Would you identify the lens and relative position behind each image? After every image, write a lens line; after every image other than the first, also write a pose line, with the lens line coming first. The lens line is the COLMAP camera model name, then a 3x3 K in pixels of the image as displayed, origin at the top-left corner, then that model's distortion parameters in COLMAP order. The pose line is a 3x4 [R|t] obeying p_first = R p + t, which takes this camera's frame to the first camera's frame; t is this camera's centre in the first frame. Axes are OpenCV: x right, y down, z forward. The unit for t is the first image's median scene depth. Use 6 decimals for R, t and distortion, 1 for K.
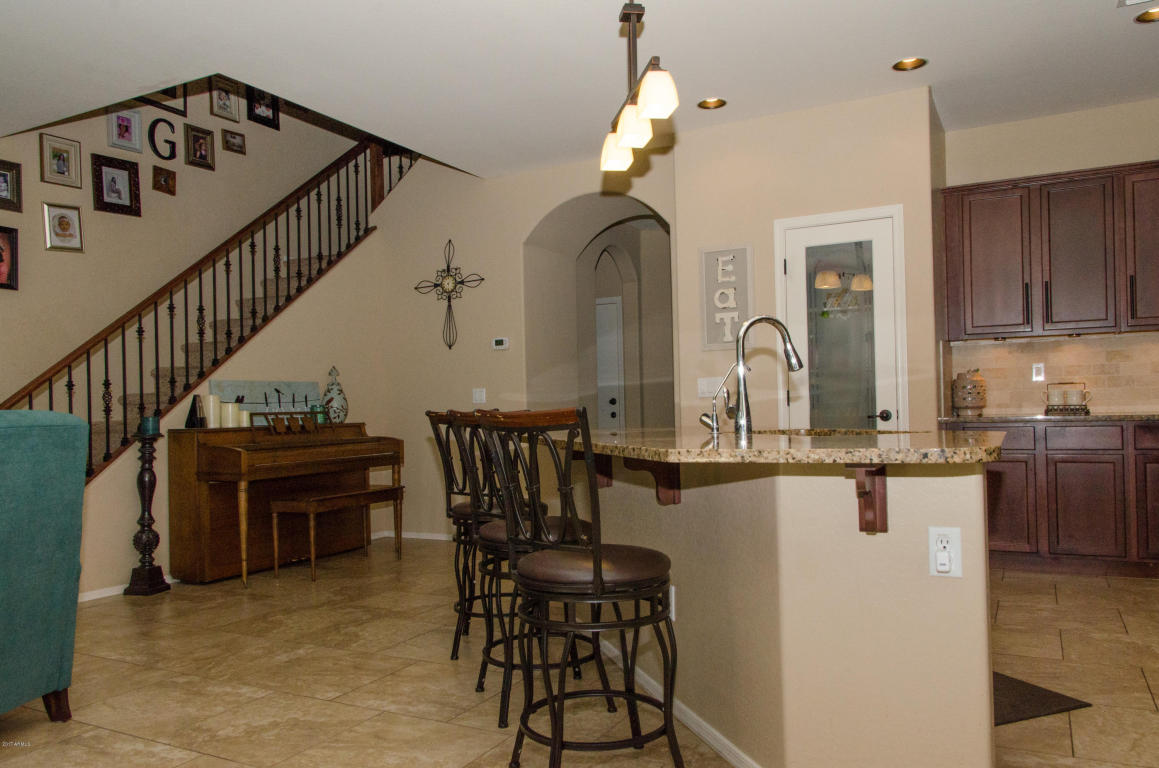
lens RADIAL K [[847.6, 0, 578.9], [0, 847.6, 399.2], [0, 0, 1]] dist [0.023871, -0.026937]
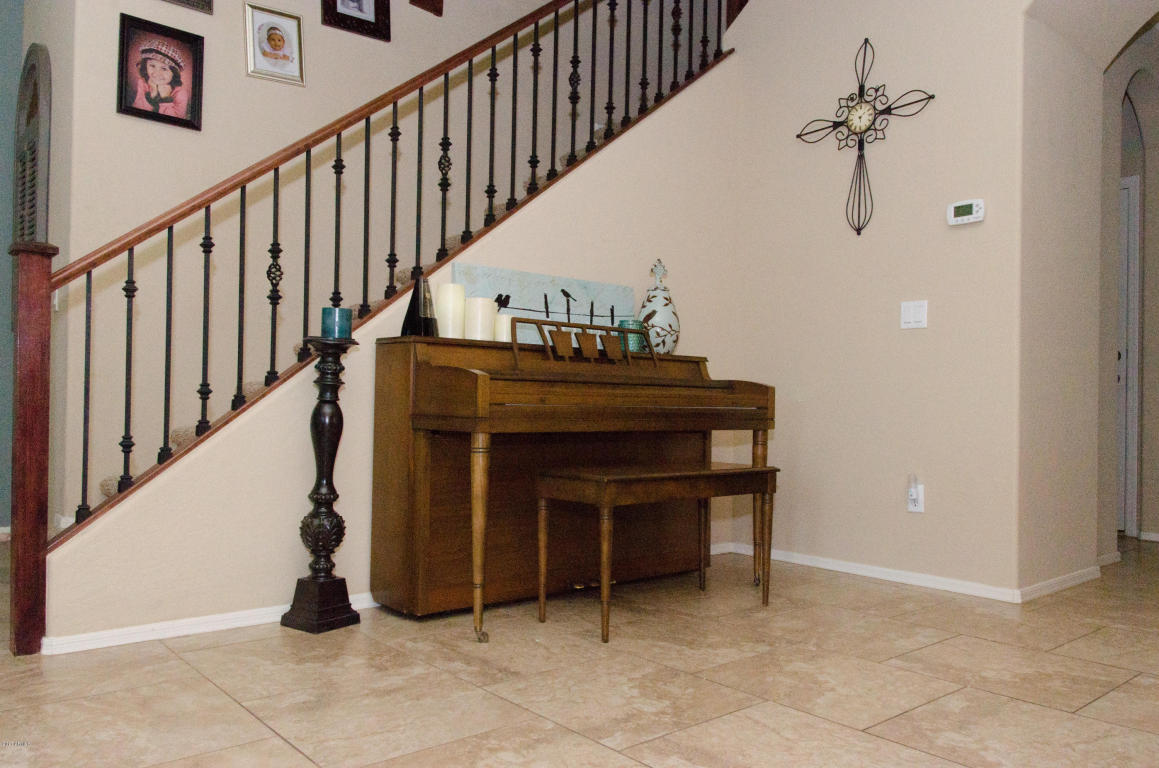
lens RADIAL K [[847.6, 0, 578.9], [0, 847.6, 399.2], [0, 0, 1]] dist [0.023871, -0.026937]
pose [[0.930476, 0.036724, -0.364508, -0.135581], [-0.035103, 0.999322, 0.011076, 0.060107], [0.364668, 0.002489, 0.931134, 0.479324]]
